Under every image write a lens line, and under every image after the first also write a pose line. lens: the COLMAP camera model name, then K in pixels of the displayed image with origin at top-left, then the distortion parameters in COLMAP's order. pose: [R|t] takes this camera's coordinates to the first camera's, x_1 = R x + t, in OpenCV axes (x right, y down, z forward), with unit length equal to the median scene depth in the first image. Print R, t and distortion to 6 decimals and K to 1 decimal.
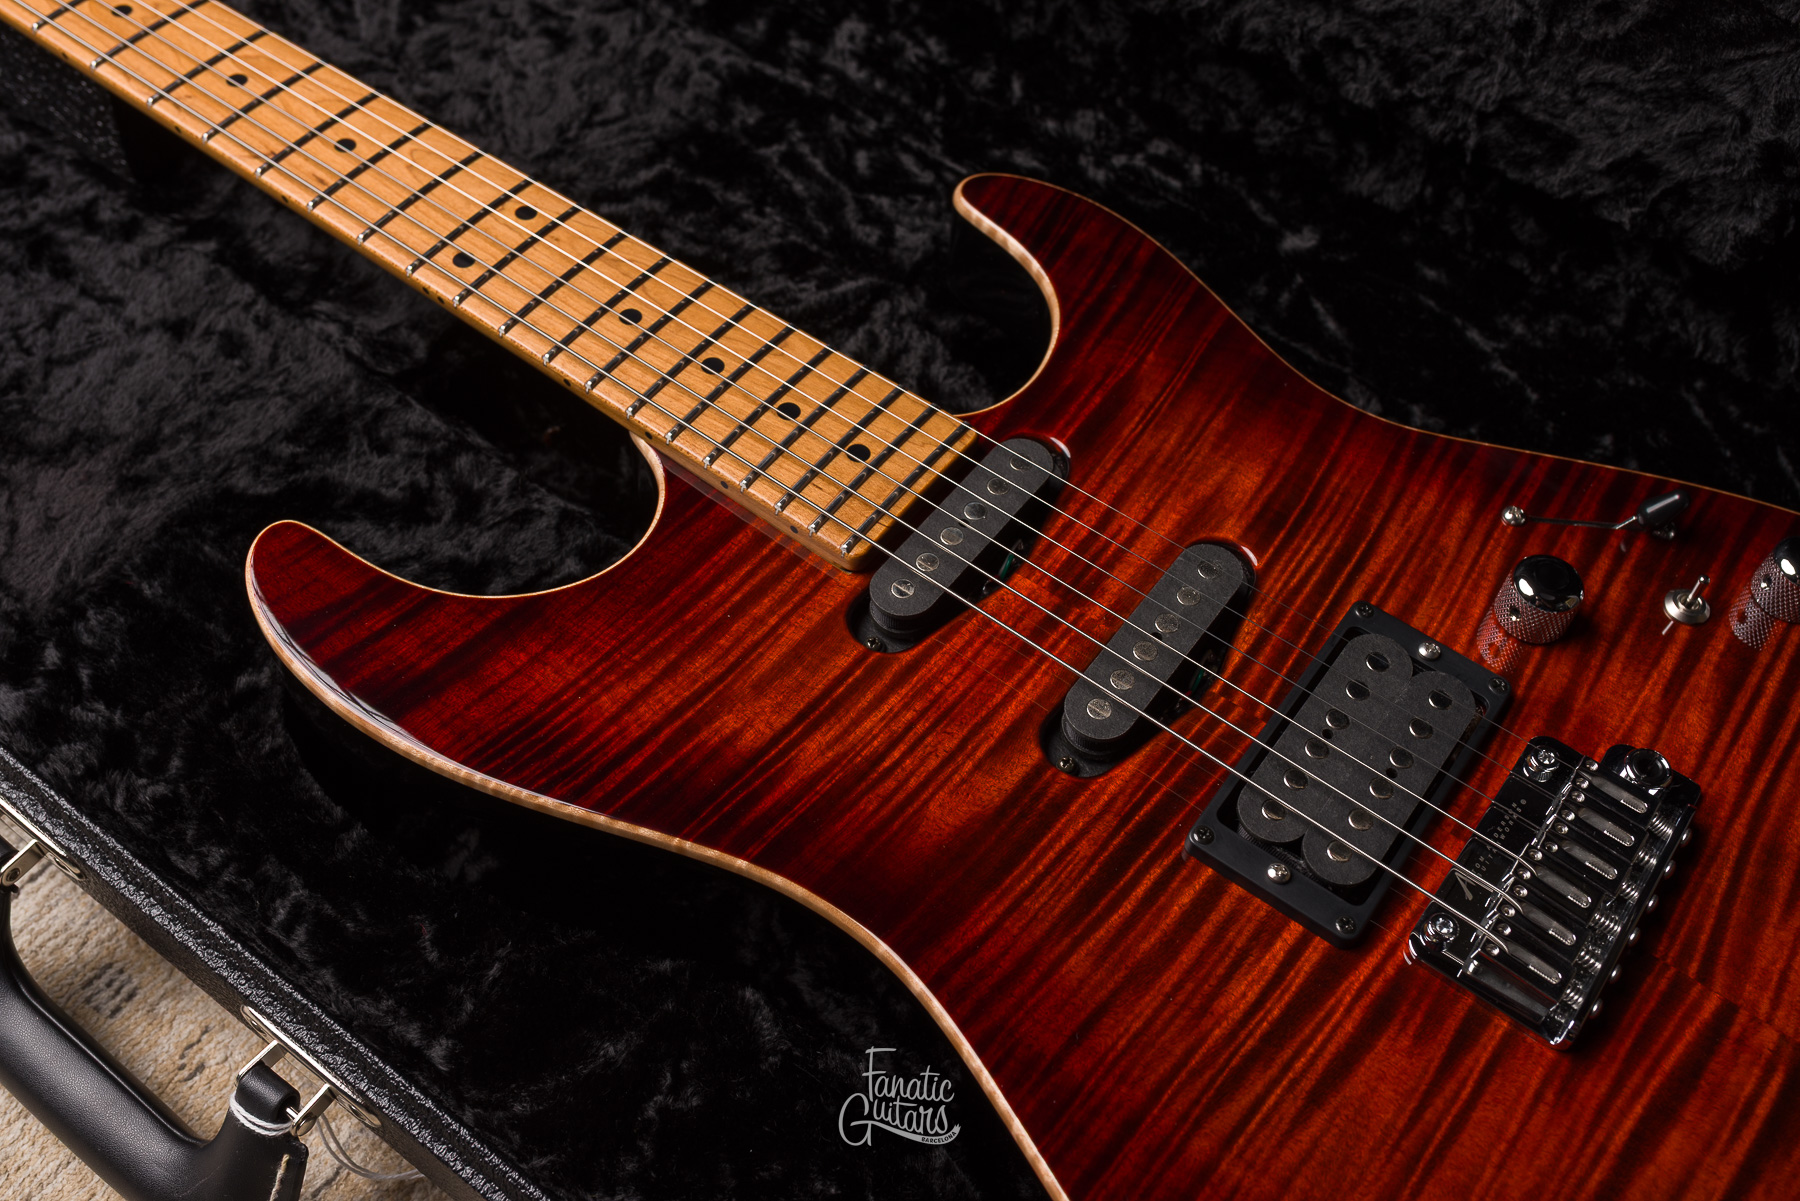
lens RADIAL K [[1766.5, 0, 901.6], [0, 1766.5, 598.3], [0, 0, 1]] dist [-0.001871, 0.004477]
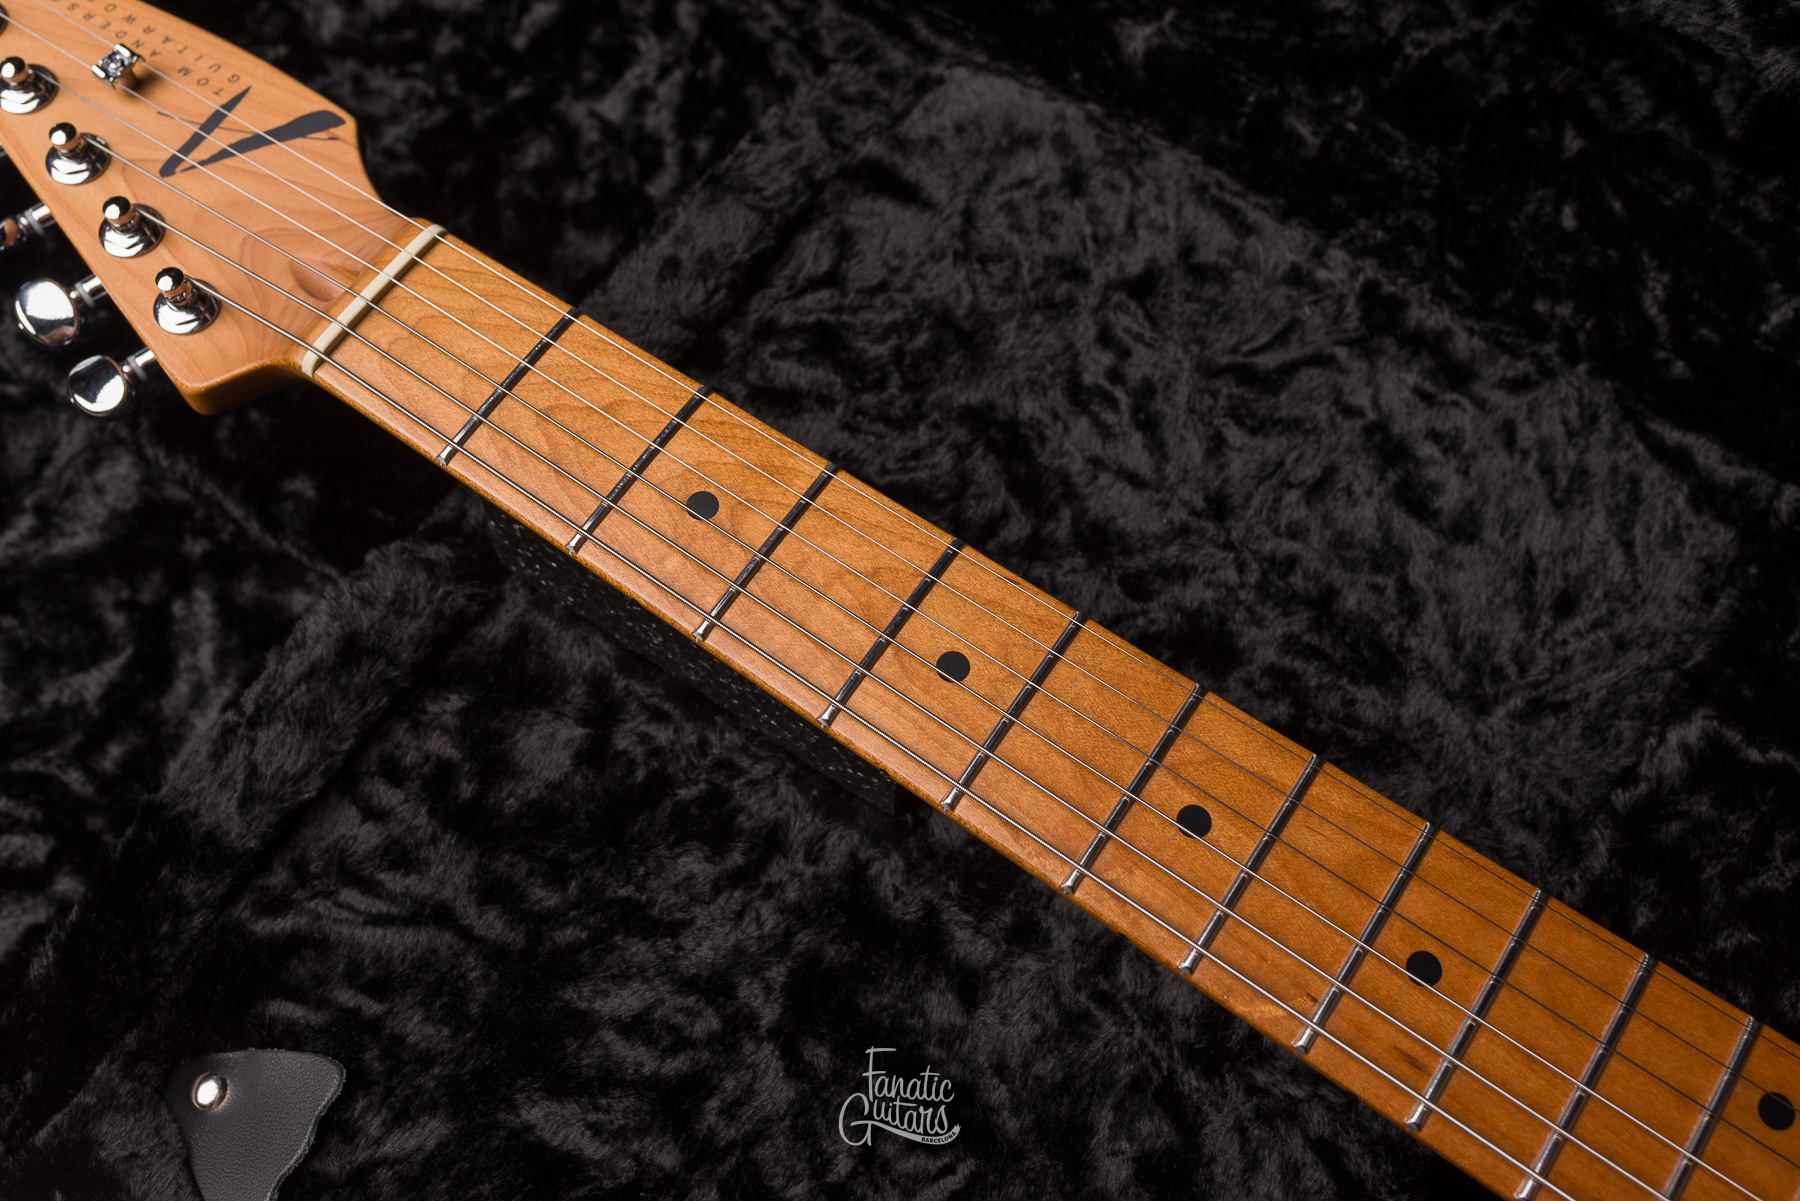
lens RADIAL K [[1787.6, 0, 900.7], [0, 1787.6, 598.2], [0, 0, 1]] dist [0.004373, -0.005950]
pose [[0.998164, -0.046962, -0.038251, -0.491303], [0.054197, 0.974463, 0.217909, -0.551591], [0.027040, -0.219582, 0.975219, 0.469816]]
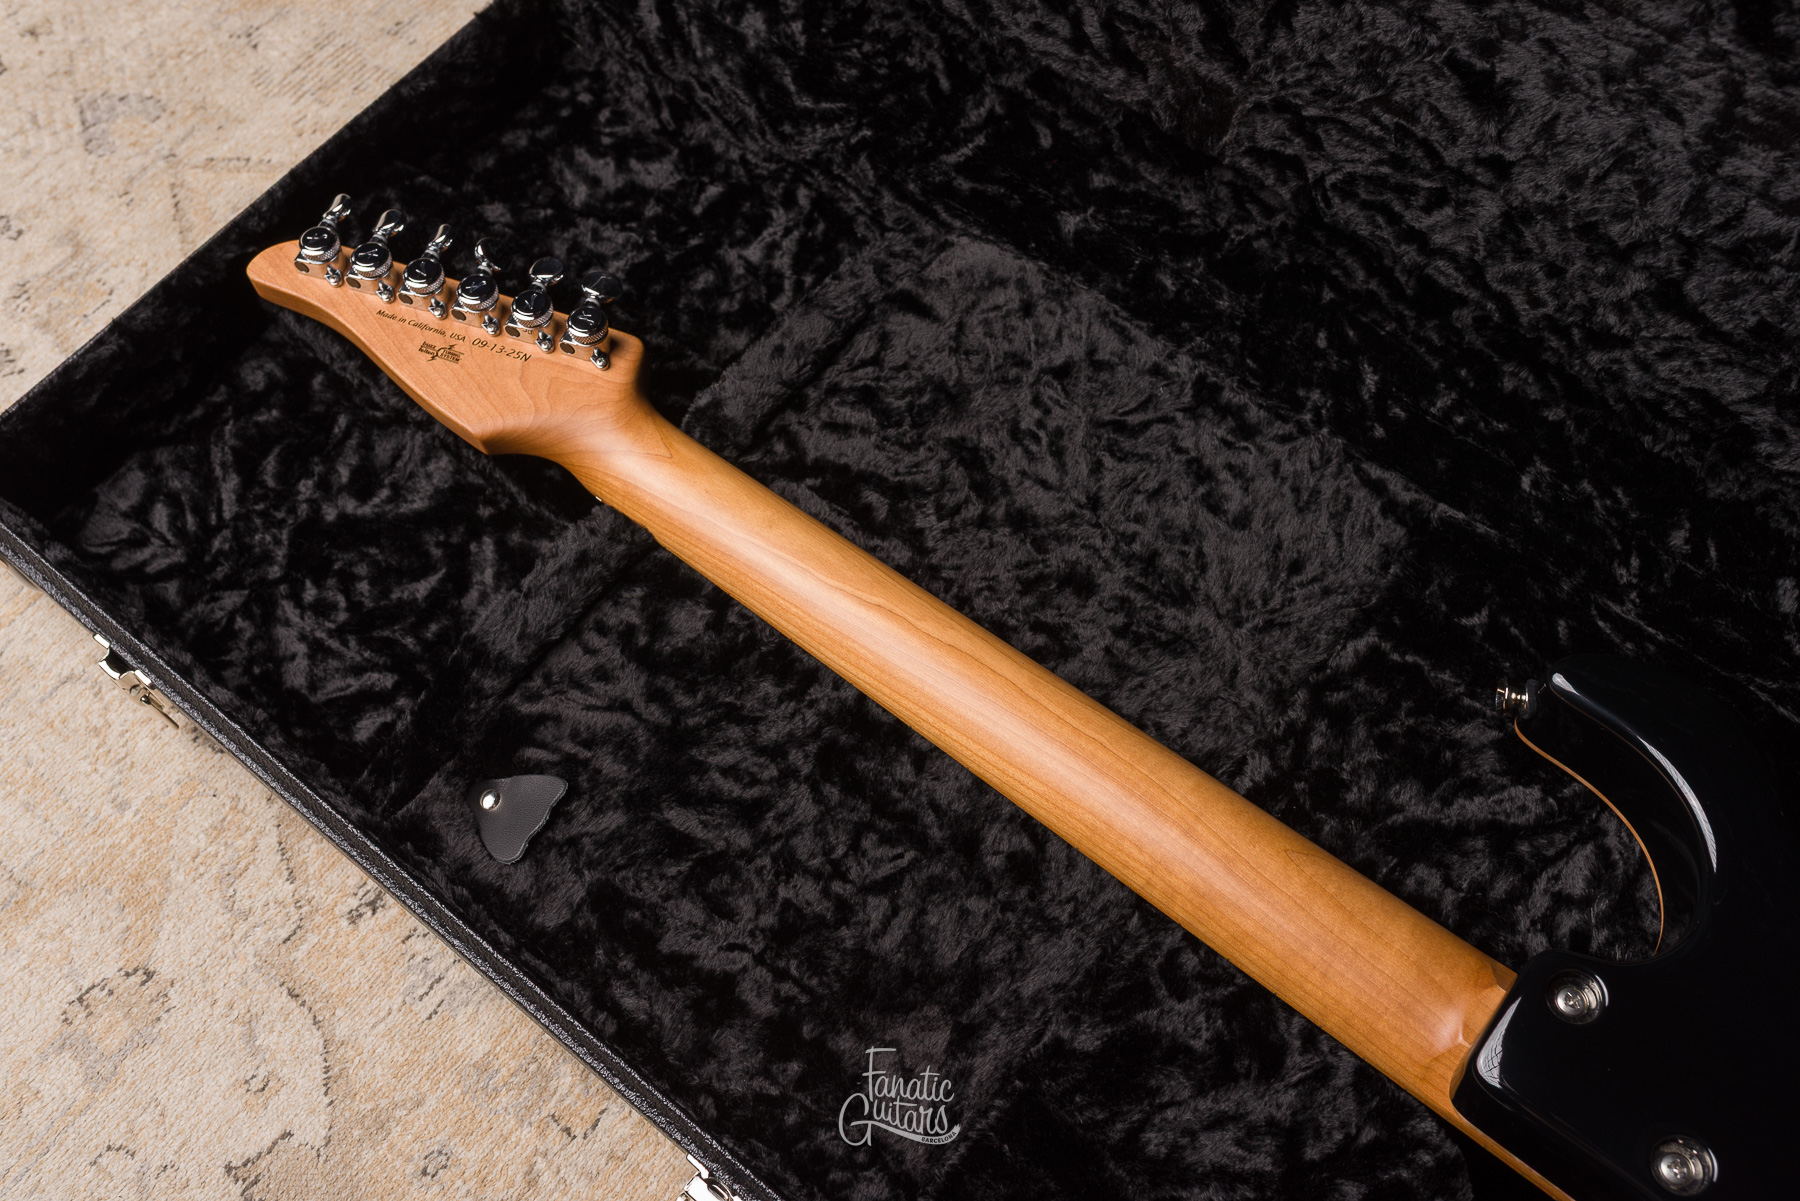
lens RADIAL K [[1737.5, 0, 903.9], [0, 1737.5, 600.9], [0, 0, 1]] dist [-0.002929, 0.005112]
pose [[0.993560, -0.004502, -0.113219, -0.366652], [0.022006, 0.987852, 0.153833, -0.539218], [0.111151, -0.155334, 0.981589, -0.065226]]
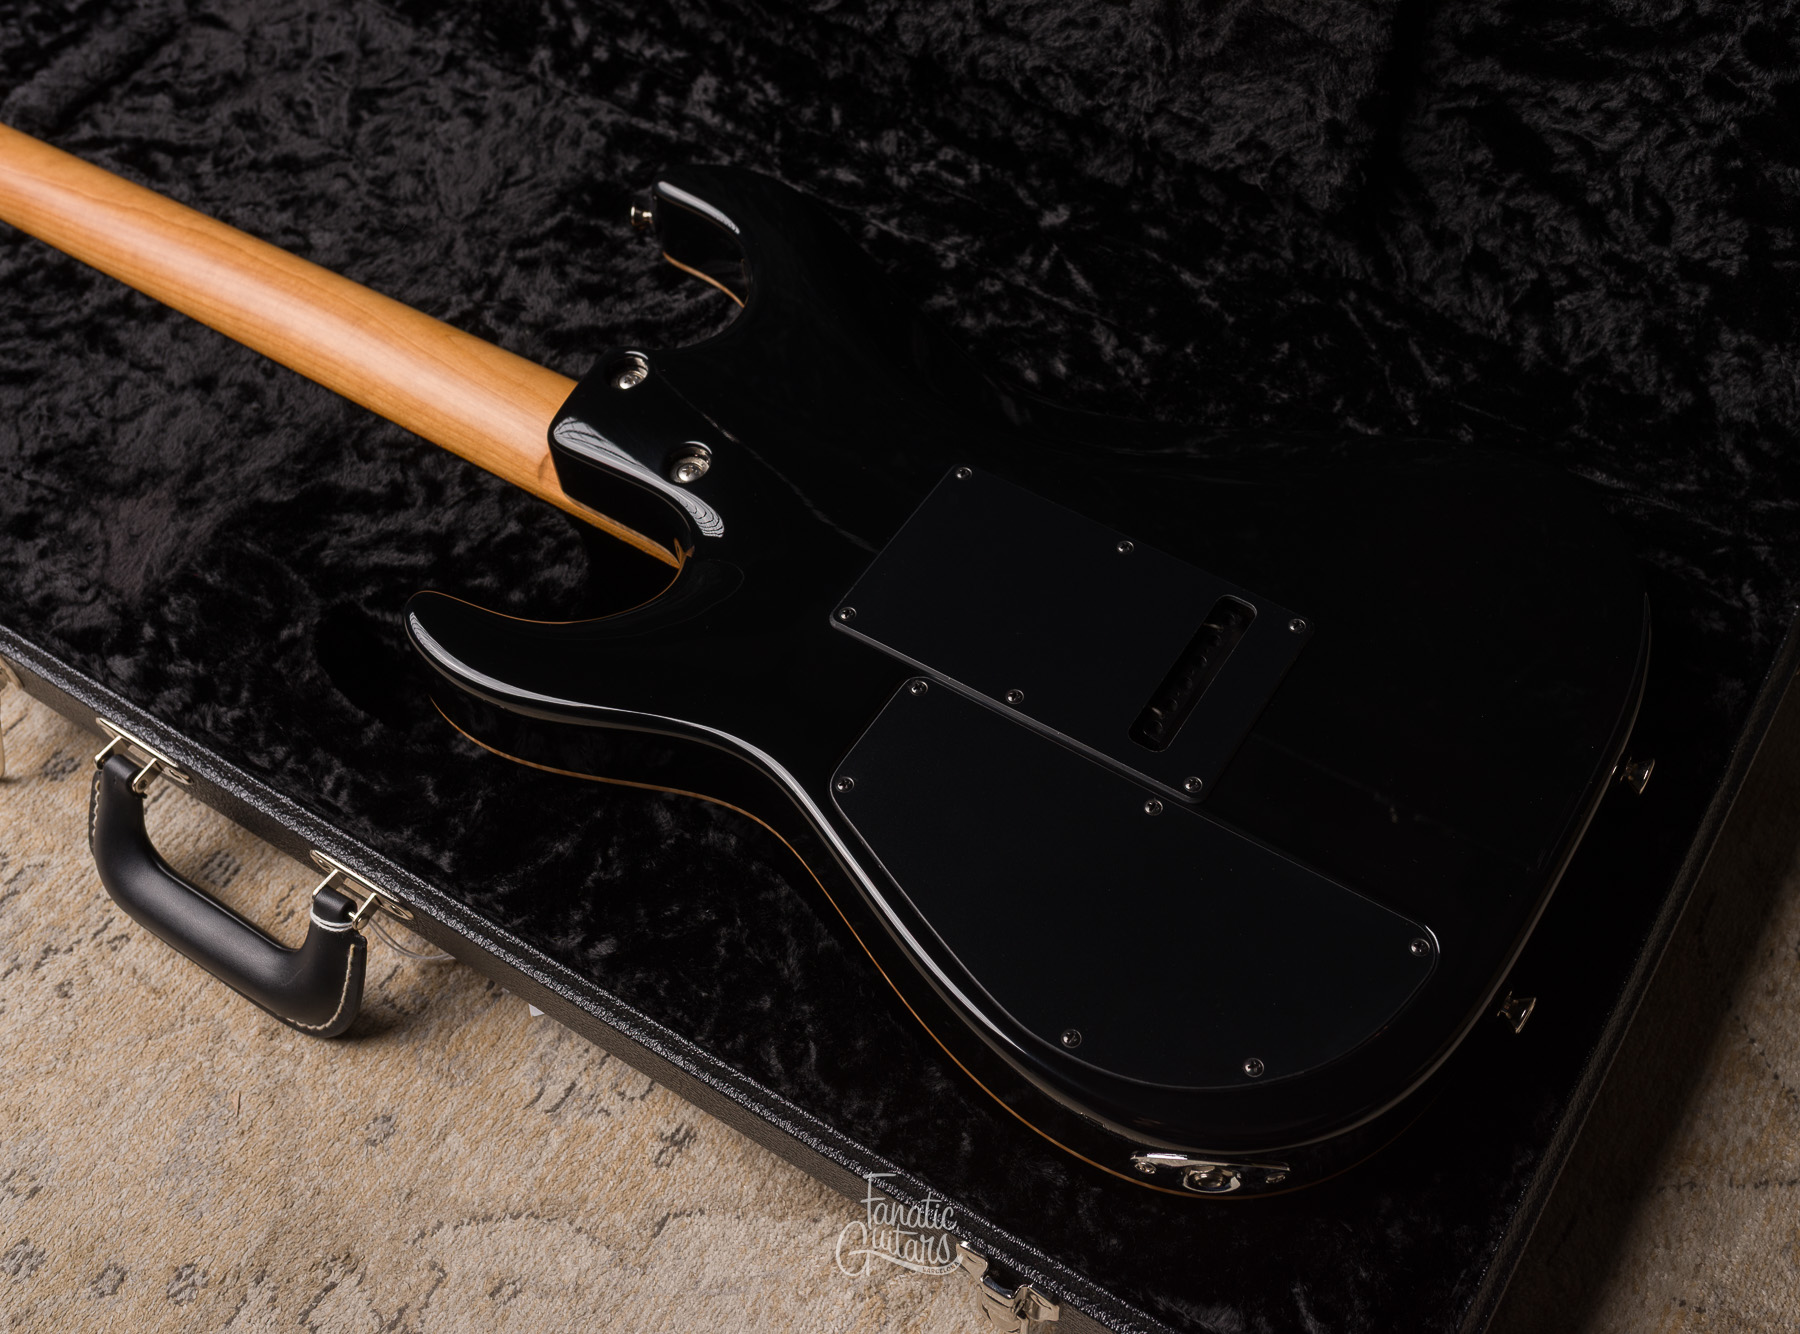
lens RADIAL K [[1931.4, 0, 999.9], [0, 1931.4, 663.2], [0, 0, 1]] dist [0.002723, -0.002559]
pose [[0.993622, -0.110470, -0.022633, 0.215857], [0.111463, 0.992575, 0.048699, 0.056540], [0.017085, -0.050912, 0.998557, -0.506049]]
